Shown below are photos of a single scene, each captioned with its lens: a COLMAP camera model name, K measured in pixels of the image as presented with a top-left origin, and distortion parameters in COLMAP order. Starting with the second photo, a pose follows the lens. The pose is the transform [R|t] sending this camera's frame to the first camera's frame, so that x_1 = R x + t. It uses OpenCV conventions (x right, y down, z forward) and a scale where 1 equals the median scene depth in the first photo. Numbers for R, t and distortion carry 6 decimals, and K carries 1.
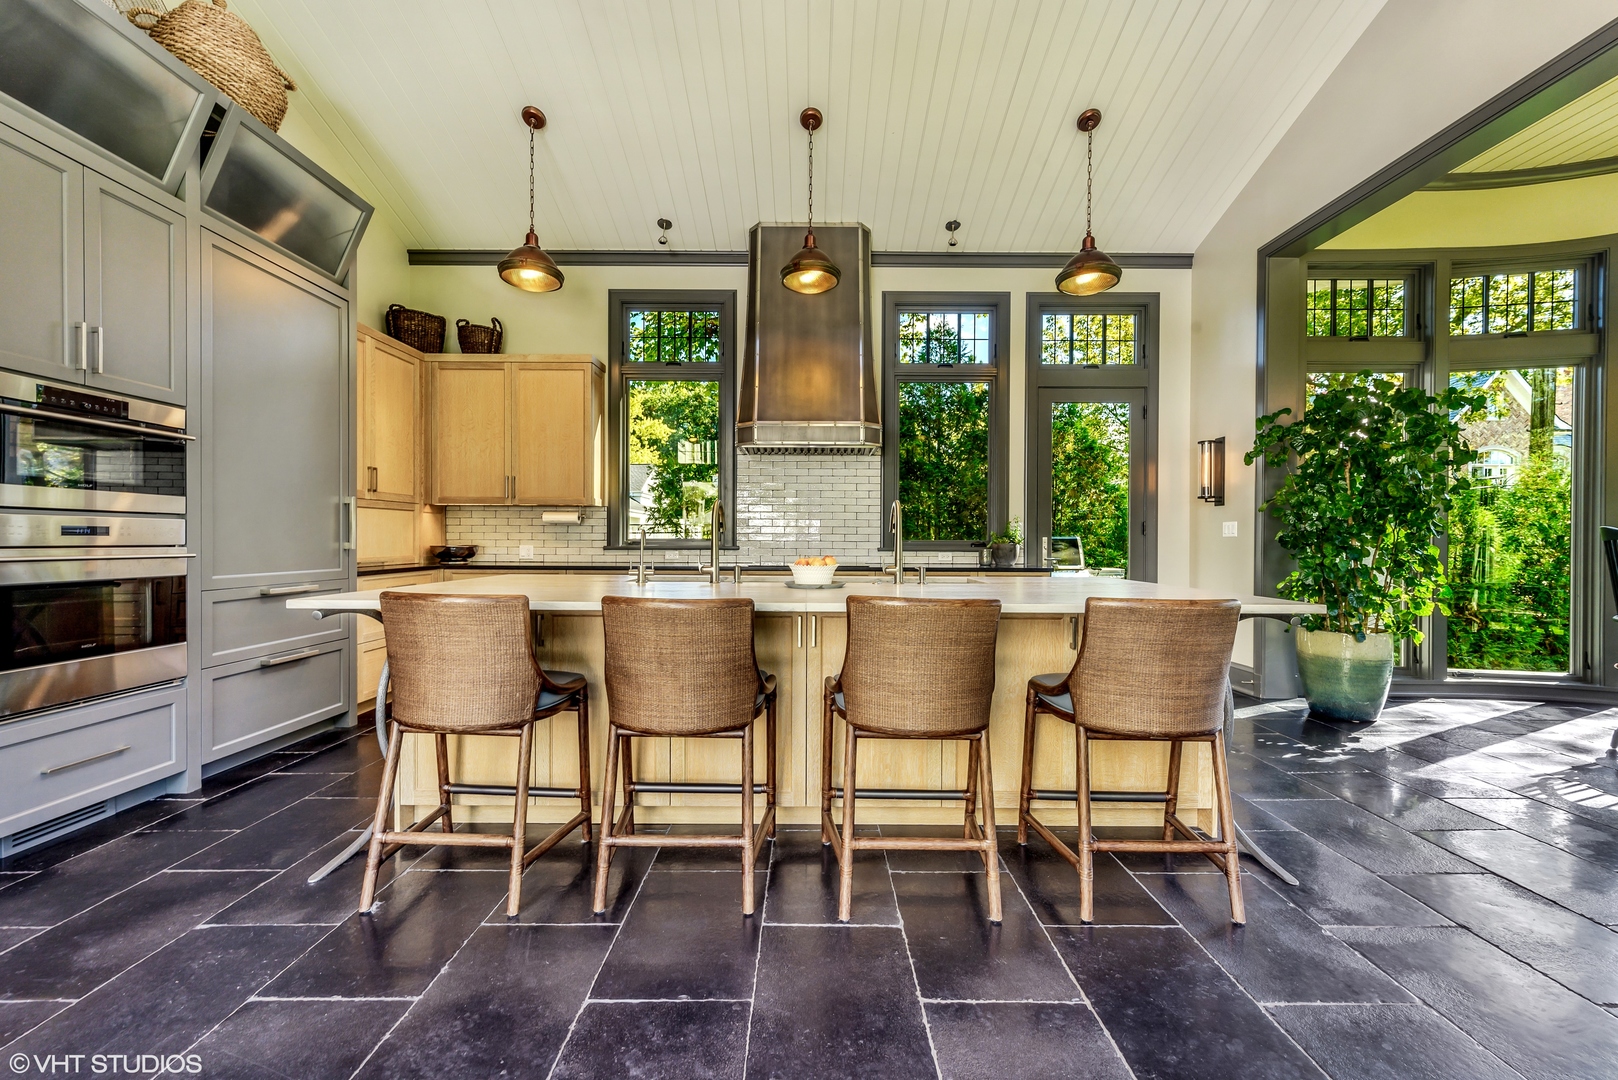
lens RADIAL K [[636.3, 0, 805.5], [0, 636.3, 537.9], [0, 0, 1]] dist [0.004737, 0.000424]
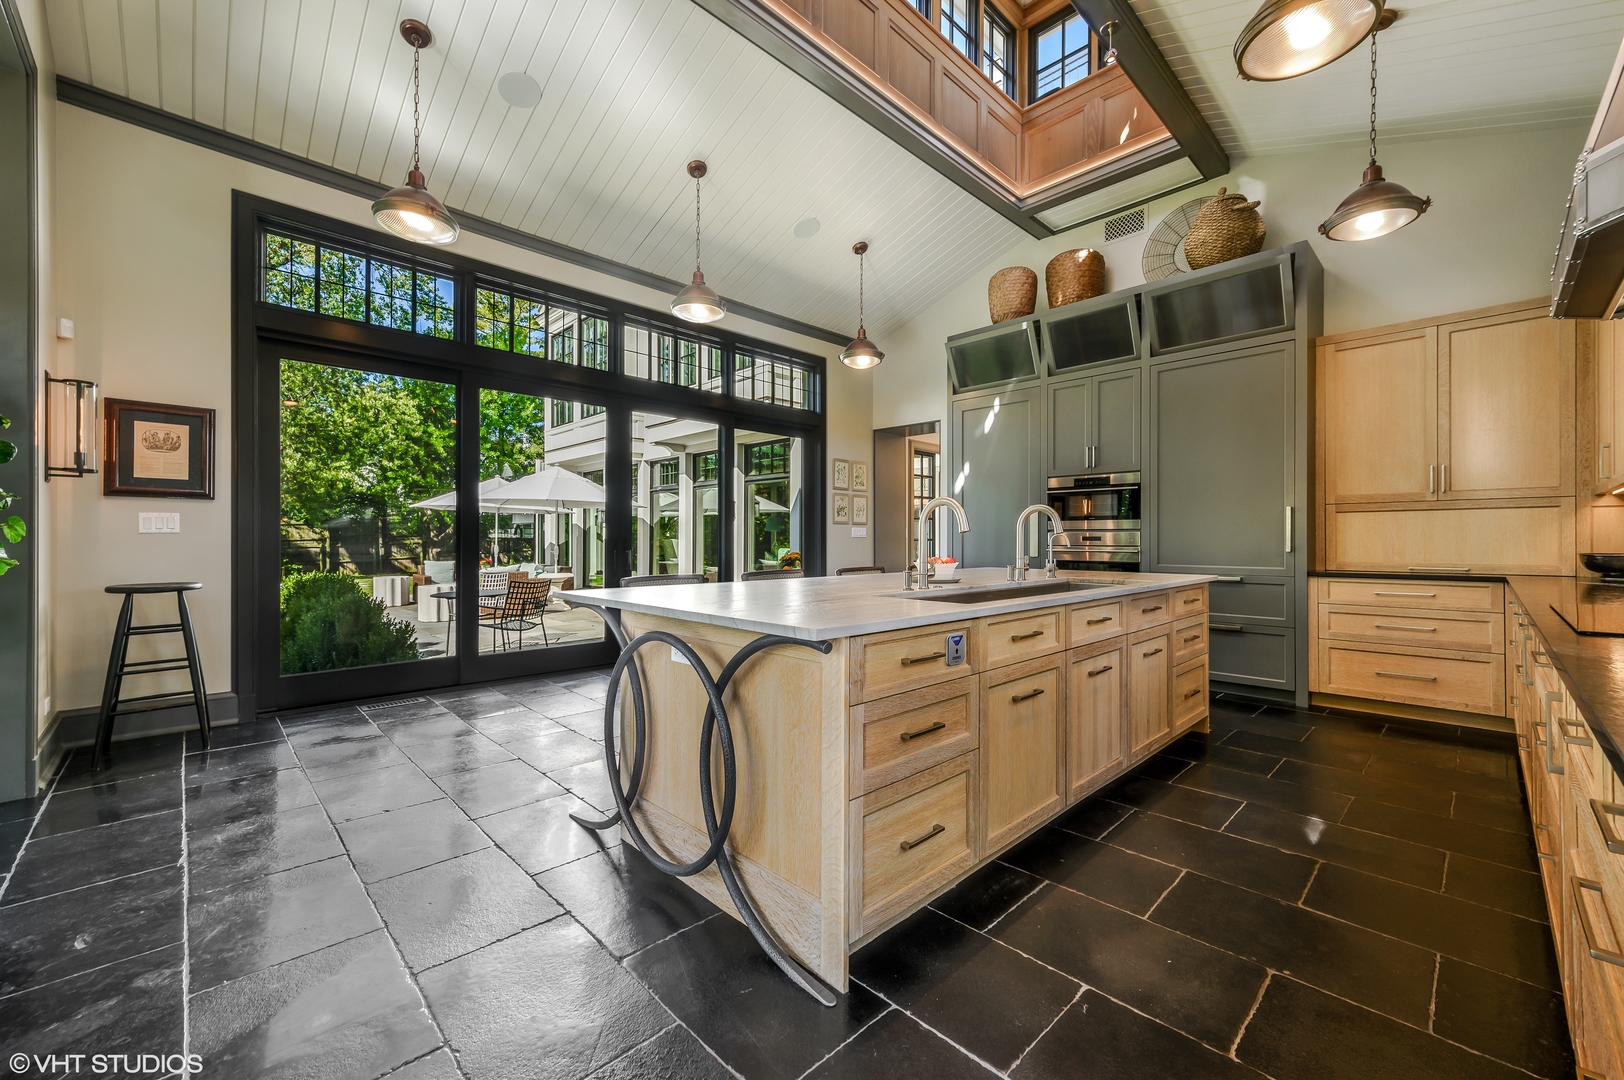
lens RADIAL K [[648.2, 0, 809.4], [0, 648.2, 532.7], [0, 0, 1]] dist [0.003694, 0.001182]
pose [[-0.715415, -0.014854, -0.698542, 0.541656], [-0.004081, 0.999846, -0.017081, 0.004504], [0.698688, -0.009369, -0.715366, 0.898222]]
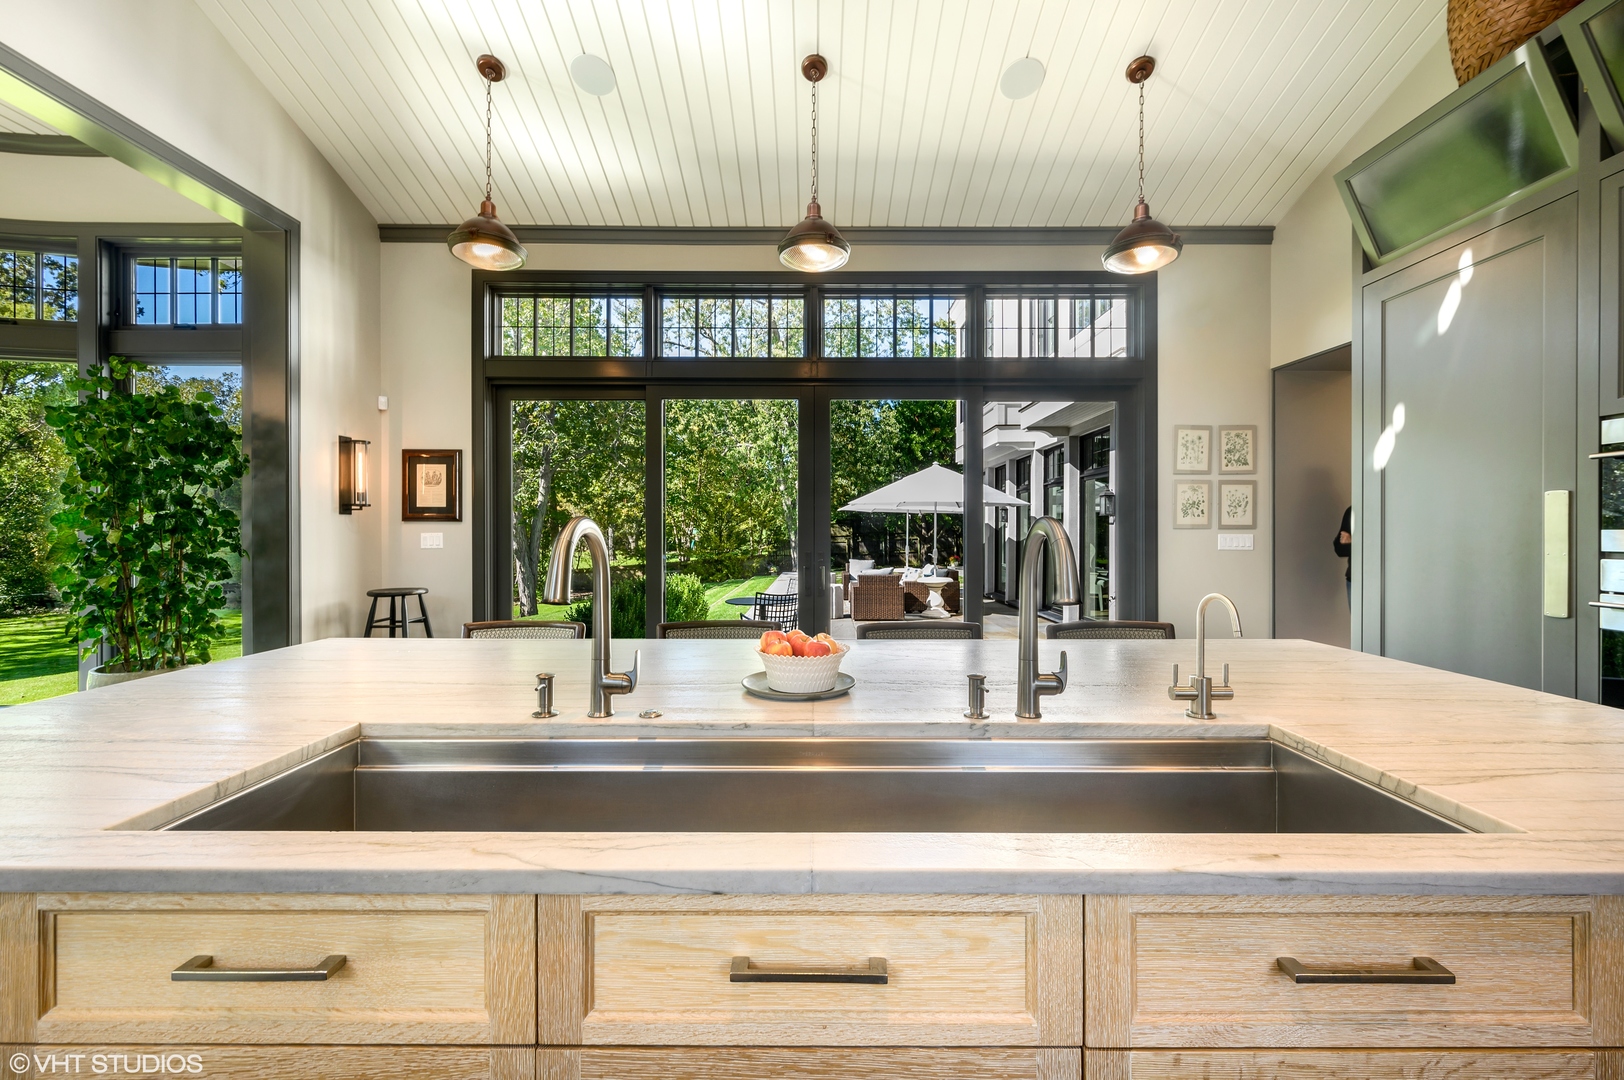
lens RADIAL K [[648.2, 0, 805.9], [0, 648.2, 533.5], [0, 0, 1]] dist [0.003694, 0.001182]
pose [[-0.999972, -0.007289, 0.001648, 0.003472], [-0.007293, 0.999971, -0.002290, -0.027657], [-0.001631, -0.002302, -0.999996, 0.823851]]
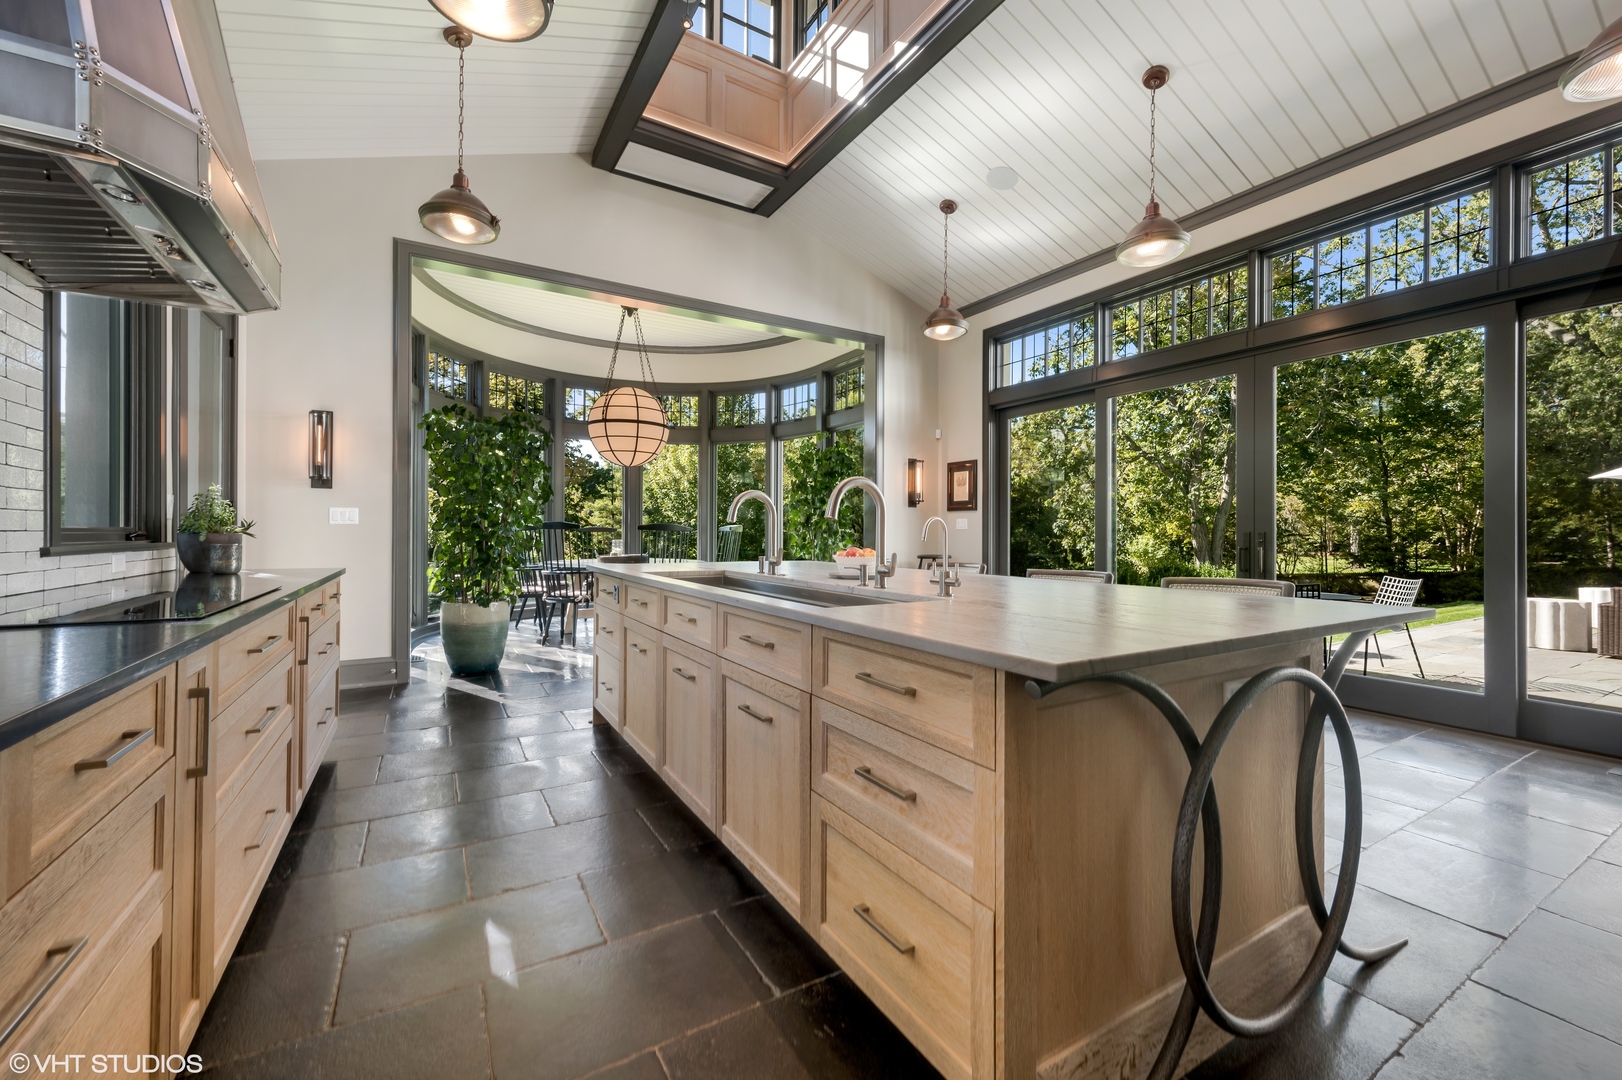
lens RADIAL K [[637.9, 0, 809.6], [0, 637.9, 532.2], [0, 0, 1]] dist [0.004737, 0.000424]
pose [[-0.518156, -0.009465, 0.855234, -0.442024], [0.002760, 0.999915, 0.012739, -0.016050], [-0.855282, 0.008961, -0.518086, 0.856279]]
